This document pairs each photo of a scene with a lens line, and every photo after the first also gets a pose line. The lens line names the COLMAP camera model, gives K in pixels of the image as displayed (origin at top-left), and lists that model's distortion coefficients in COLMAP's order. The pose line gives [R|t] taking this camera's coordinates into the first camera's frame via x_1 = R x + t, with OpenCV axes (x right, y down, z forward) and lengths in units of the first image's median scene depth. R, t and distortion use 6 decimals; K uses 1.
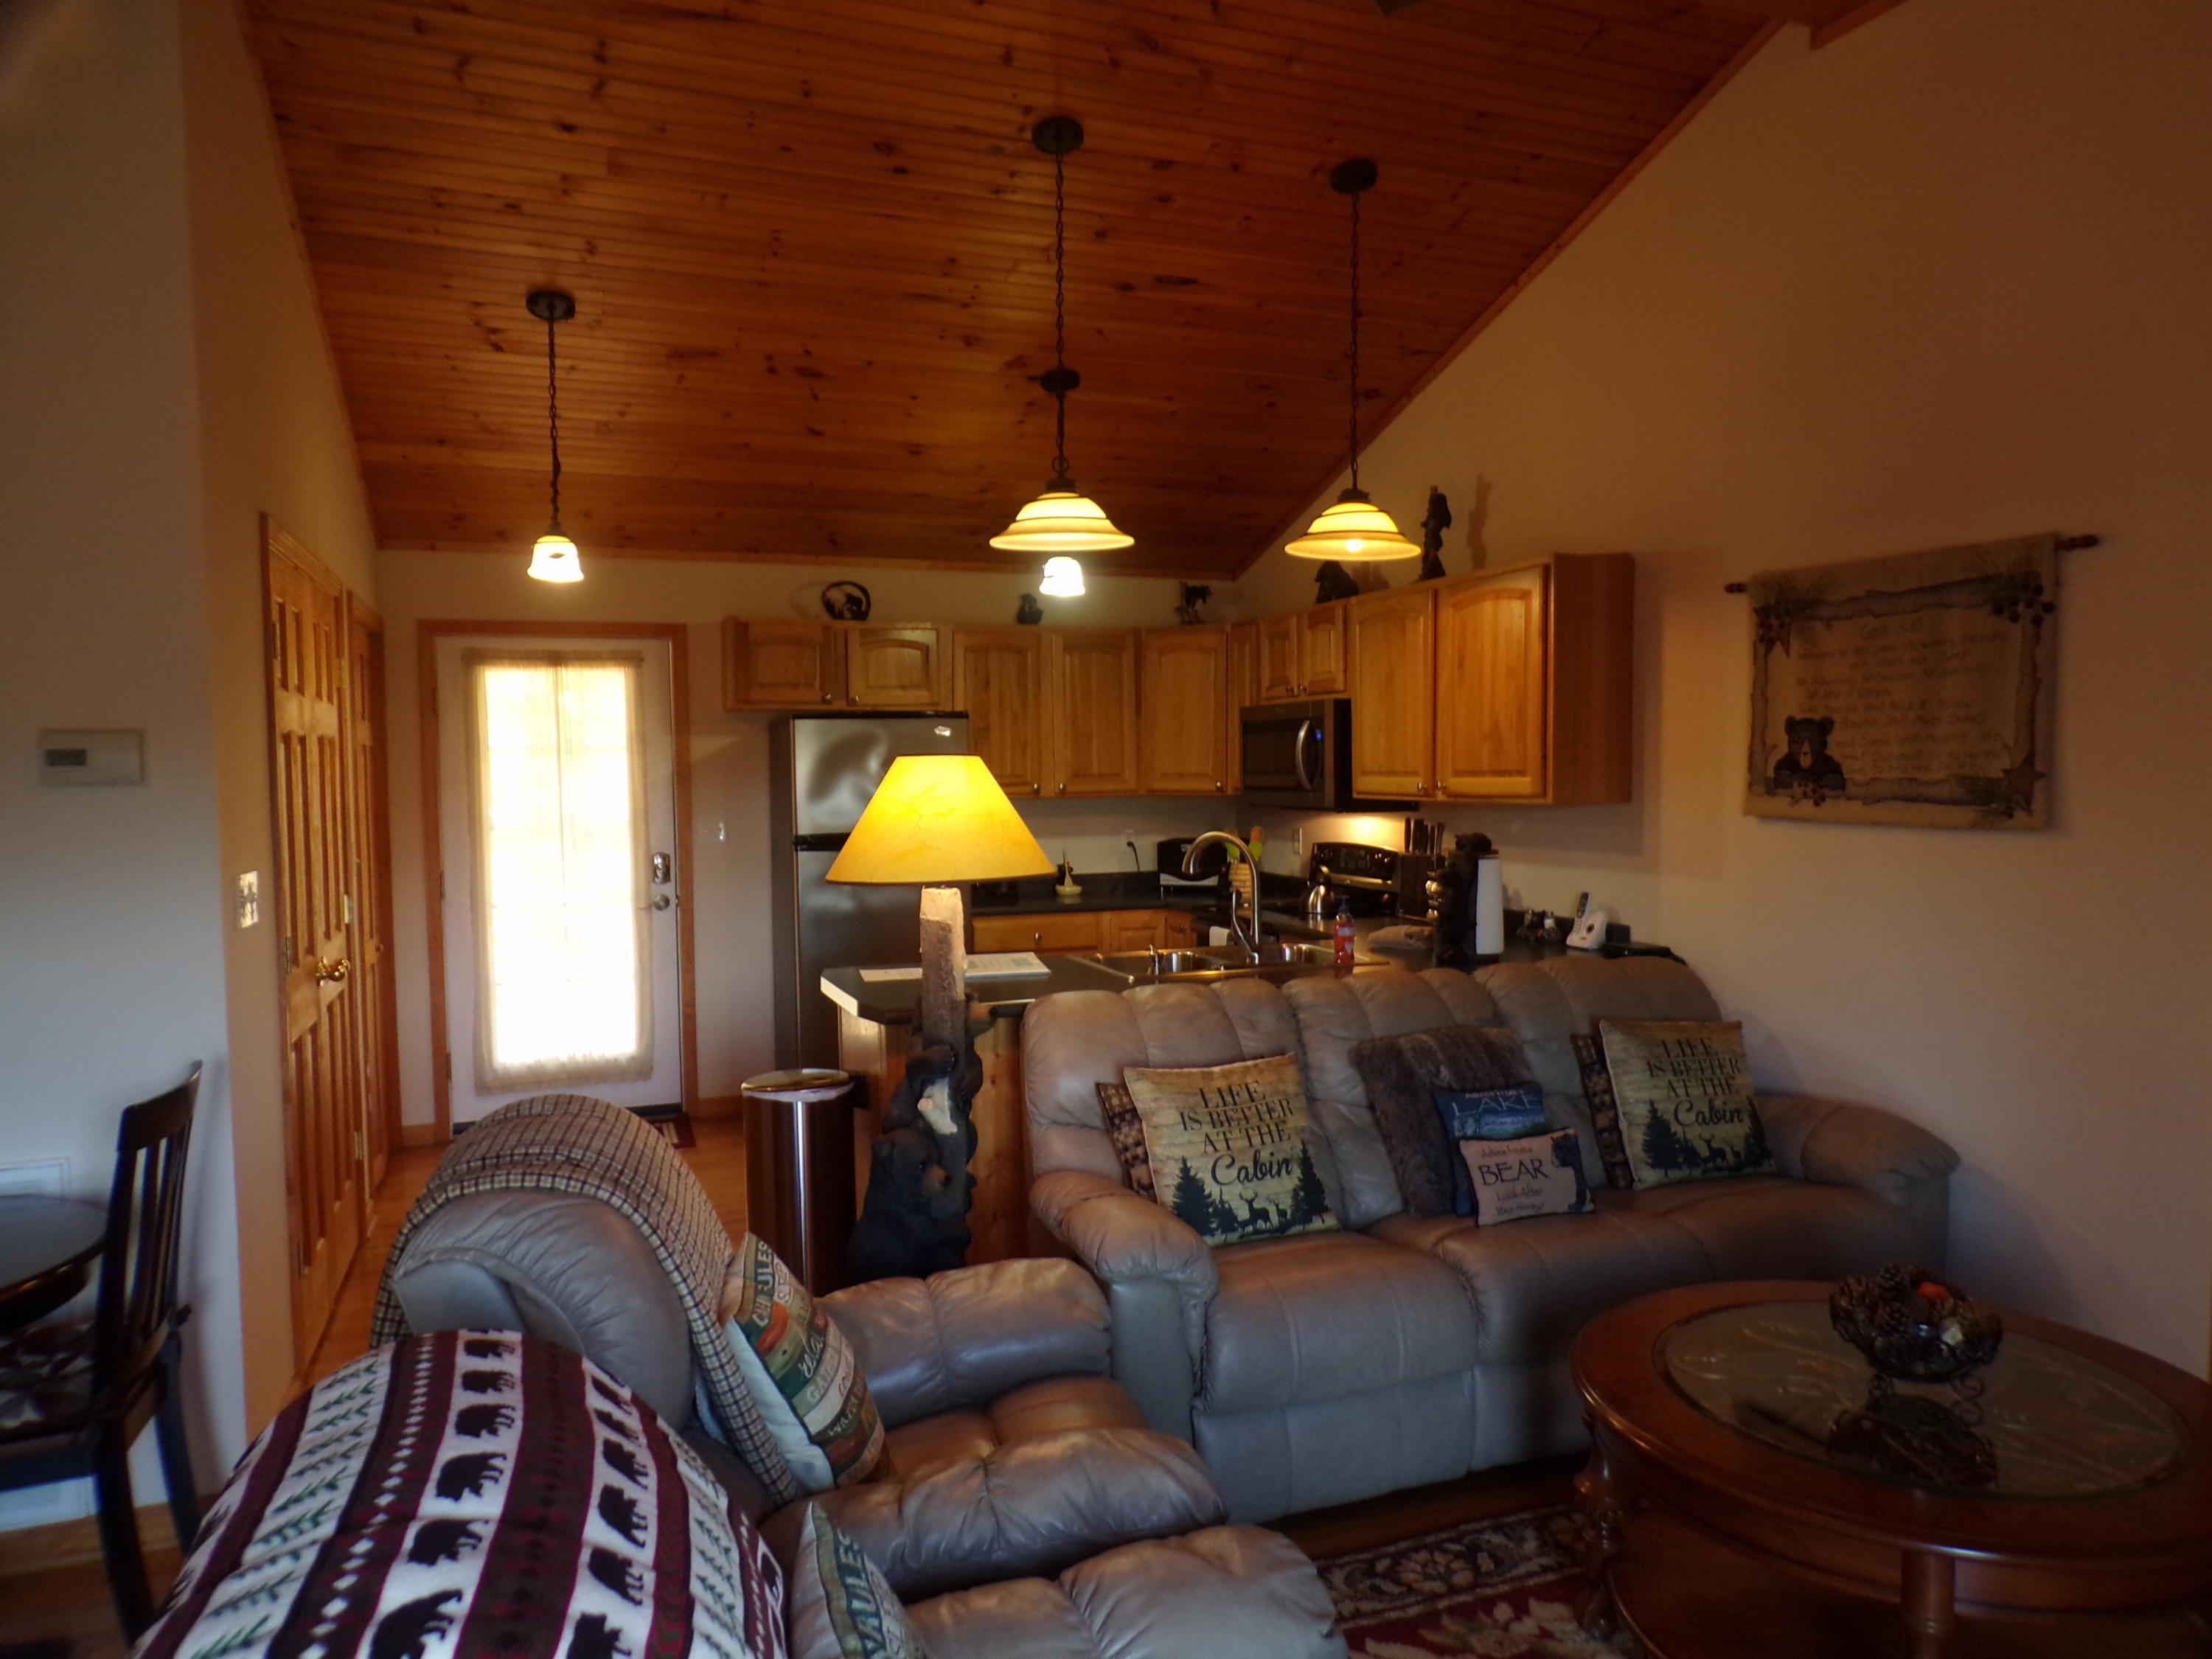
lens RADIAL K [[1513.5, 0, 1106.0], [0, 1513.5, 829.5], [0, 0, 1]] dist [-0.132284, -0.000282]
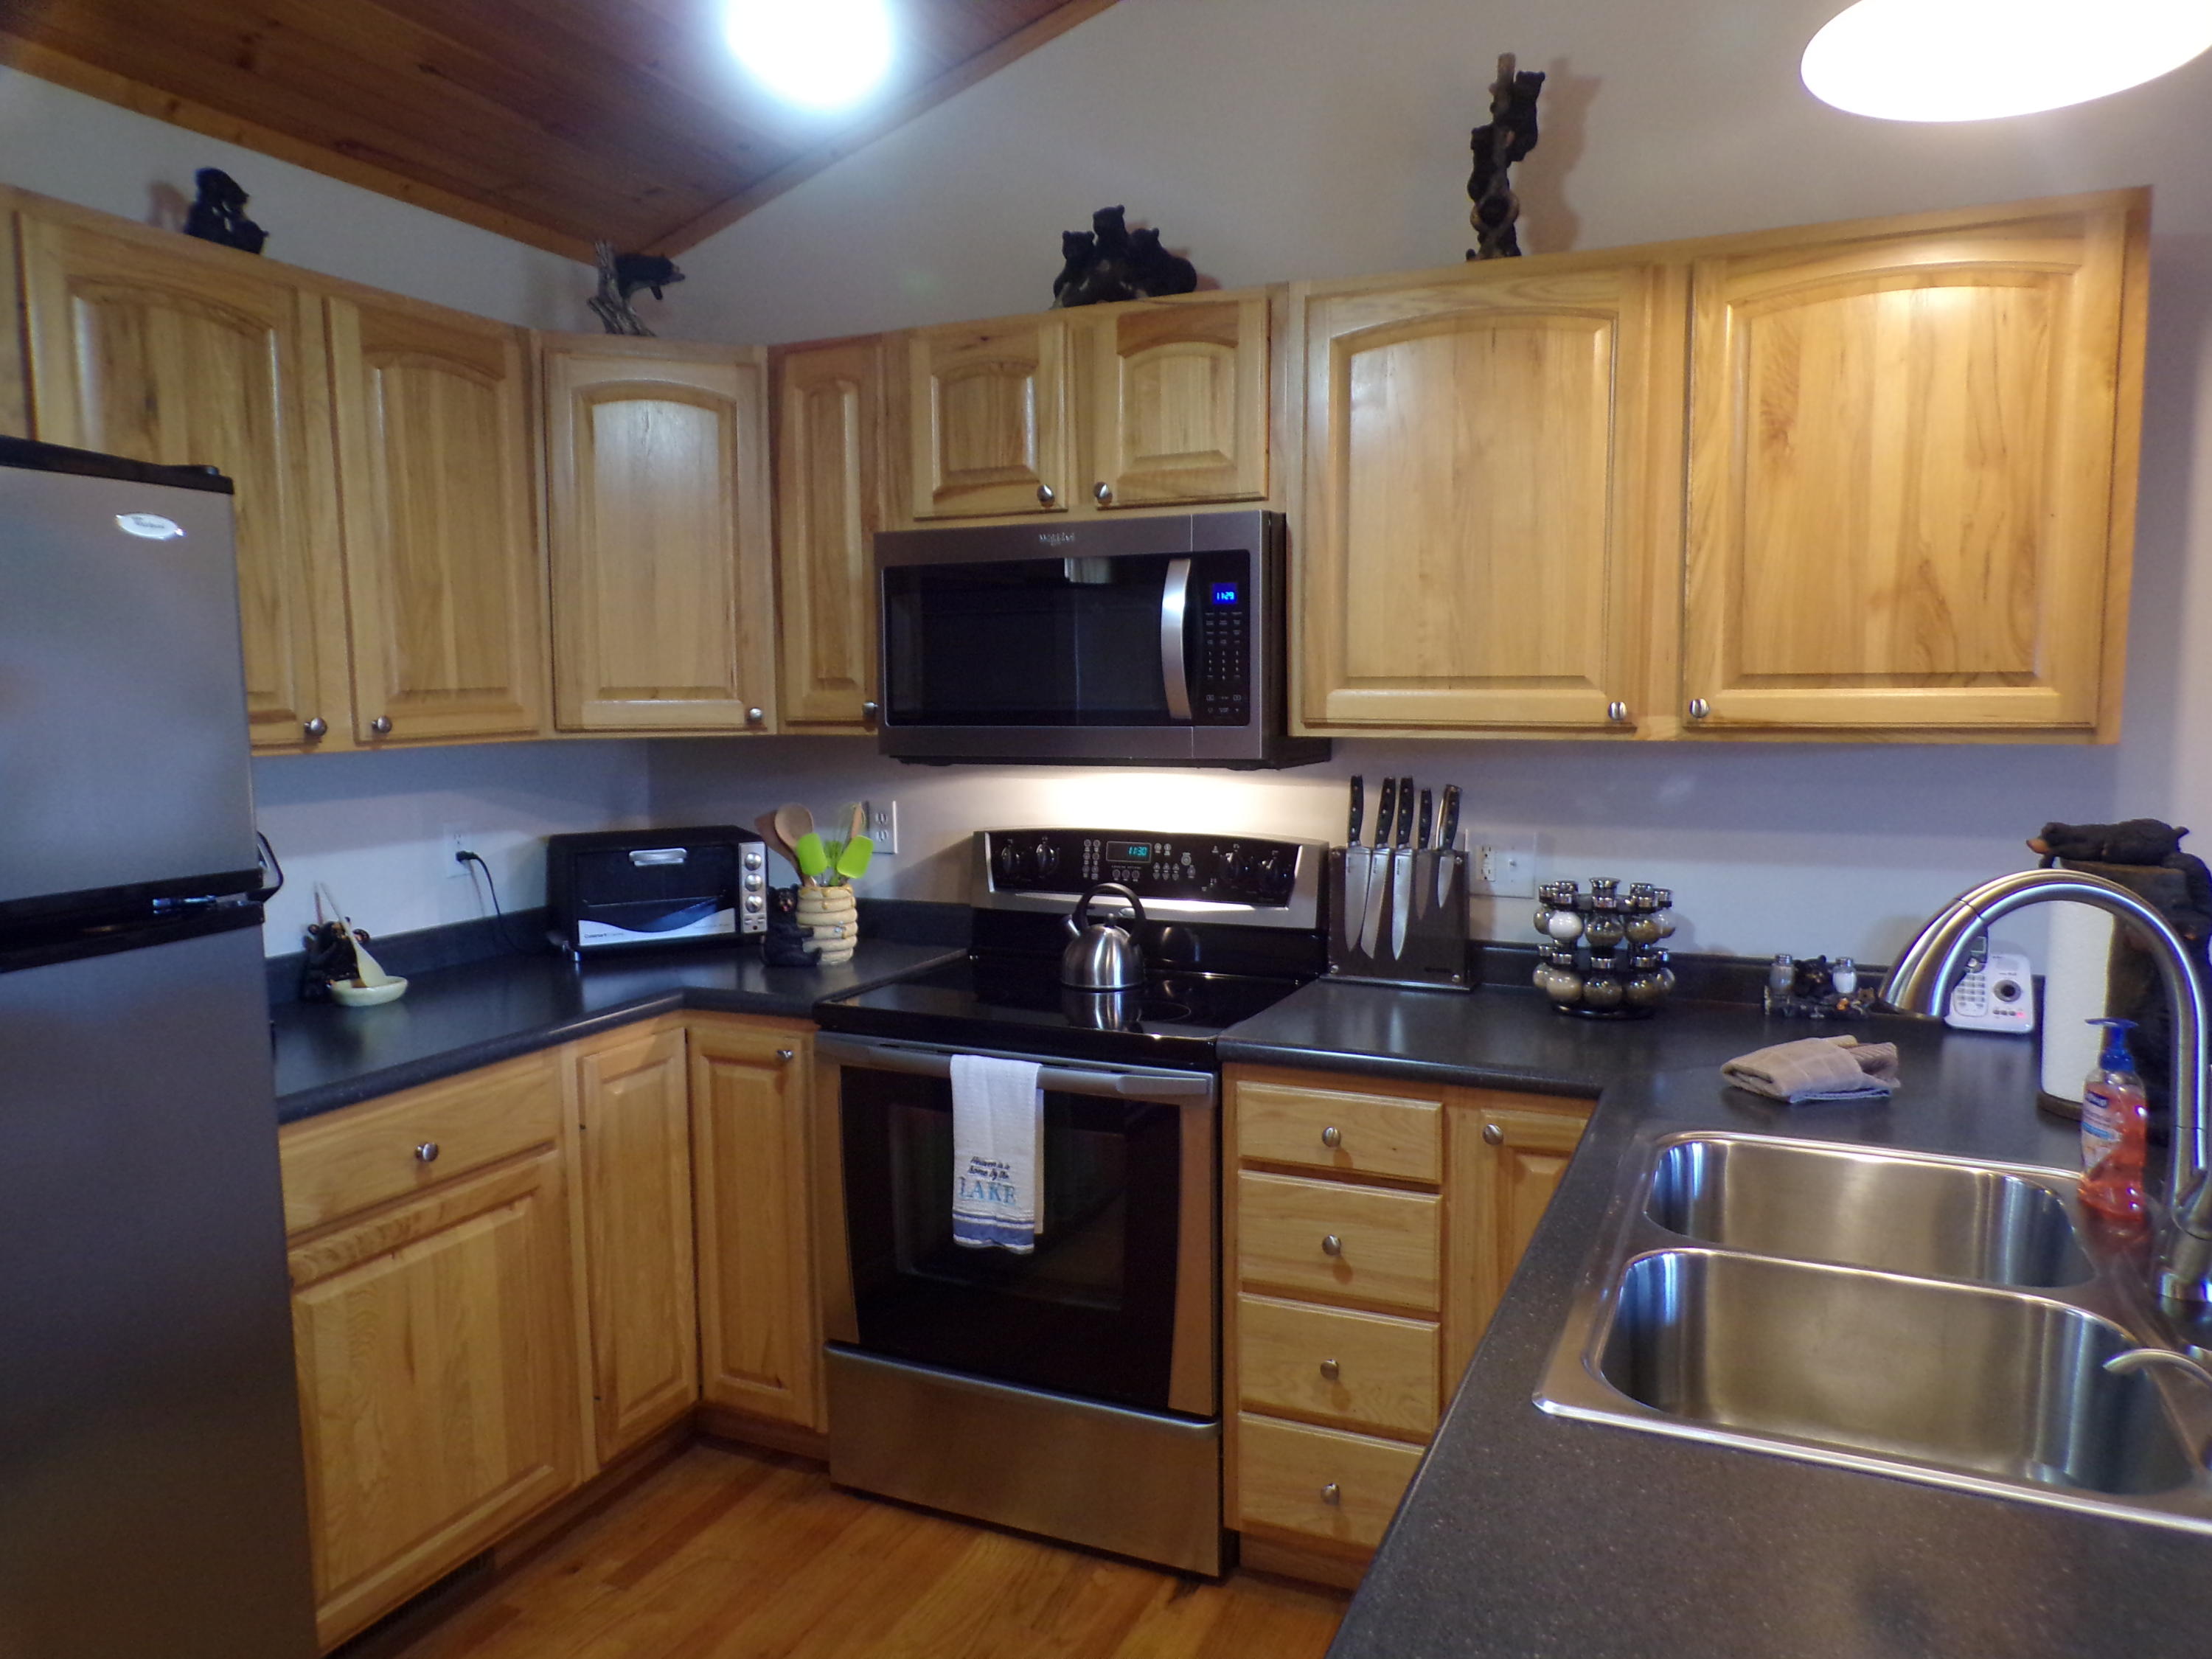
lens RADIAL K [[1543.8, 0, 1106.0], [0, 1543.8, 829.5], [0, 0, 1]] dist [-0.005077, -0.002394]
pose [[0.700280, -0.062306, 0.711144, -0.183542], [0.029692, 0.997864, 0.058188, -0.019511], [-0.713250, -0.019632, 0.700634, 0.635305]]
